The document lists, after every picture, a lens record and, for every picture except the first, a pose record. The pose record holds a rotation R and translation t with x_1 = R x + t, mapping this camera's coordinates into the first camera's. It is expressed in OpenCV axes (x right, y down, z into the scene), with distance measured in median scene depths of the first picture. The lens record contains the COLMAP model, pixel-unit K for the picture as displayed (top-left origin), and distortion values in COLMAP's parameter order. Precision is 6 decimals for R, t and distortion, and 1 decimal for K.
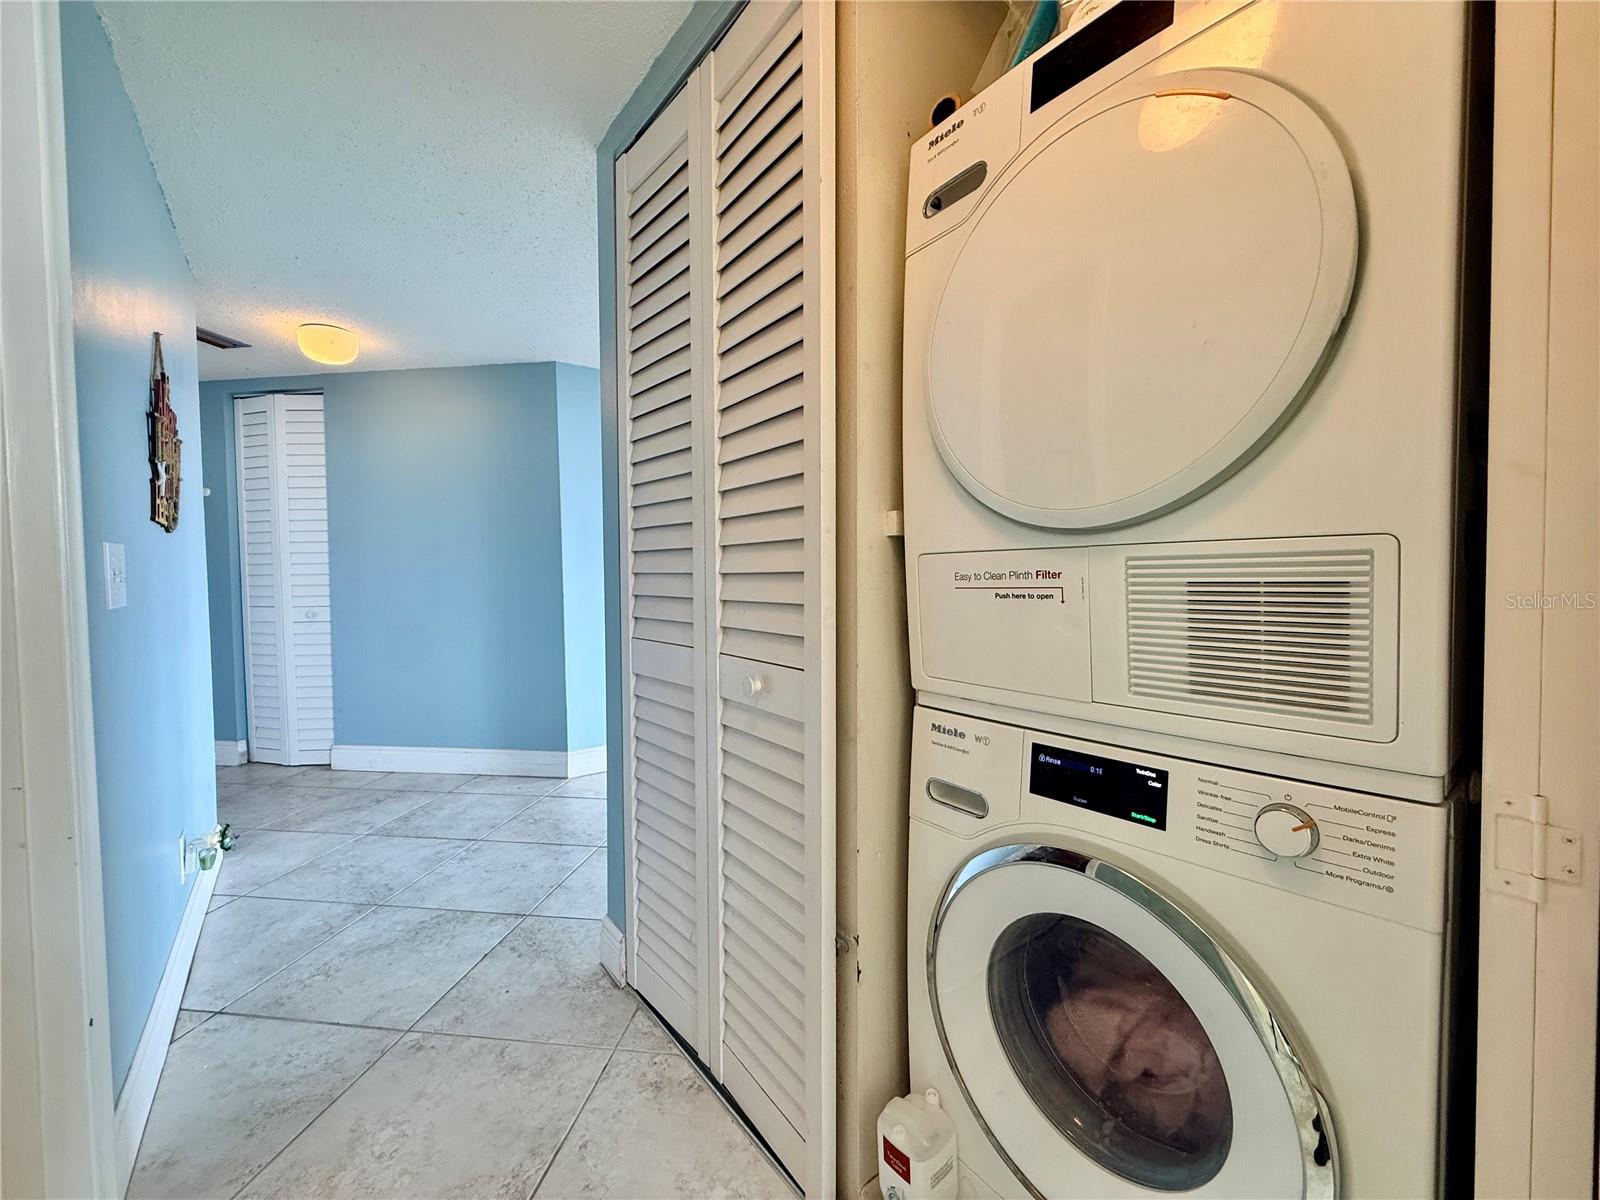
lens RADIAL K [[642.2, 0, 801.0], [0, 642.2, 602.4], [0, 0, 1]] dist [0.018194, -0.001844]
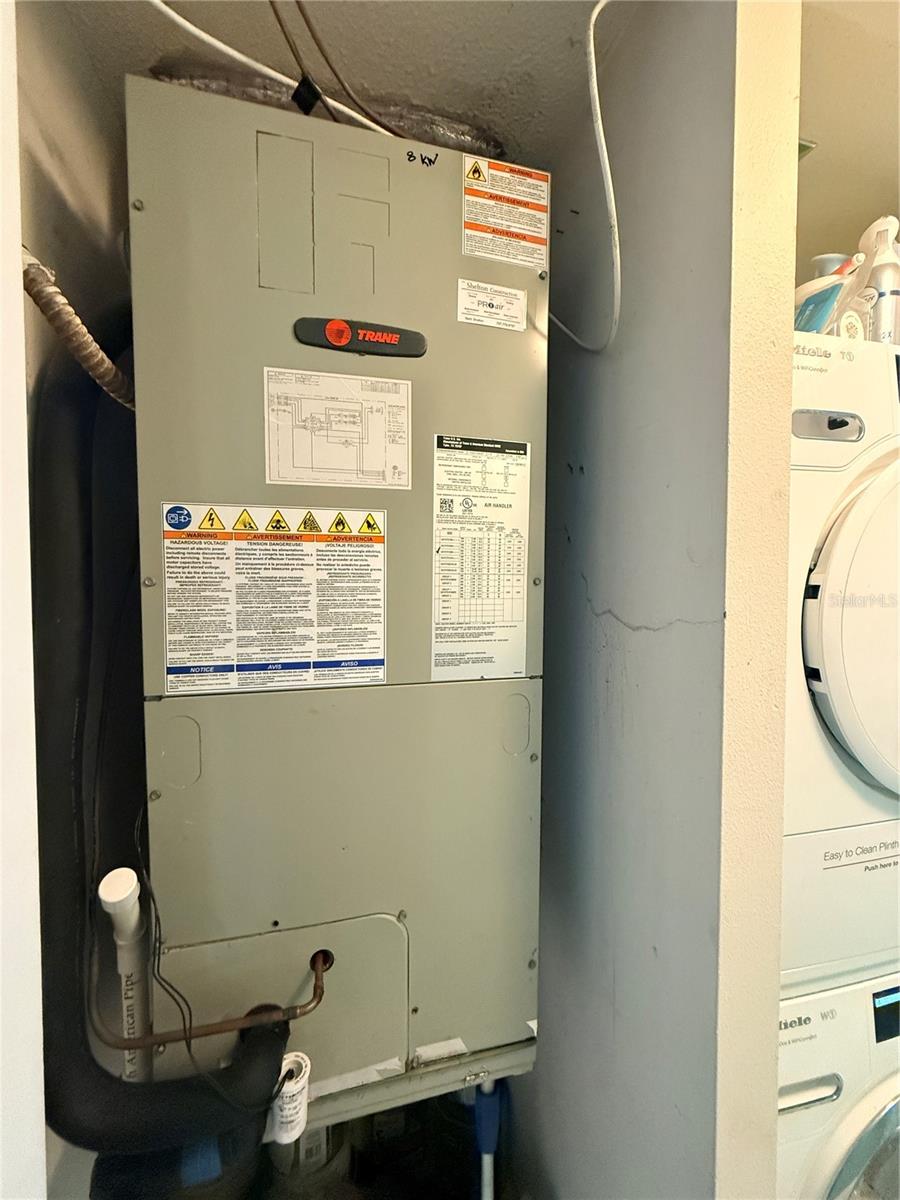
lens RADIAL K [[481.6, 0, 450.7], [0, 481.6, 598.2], [0, 0, 1]] dist [0.018194, -0.001844]
pose [[0.369080, -0.035308, 0.928727, -0.592959], [0.025411, 0.999288, 0.027892, -0.447692], [-0.929050, 0.013306, 0.369714, 1.269780]]
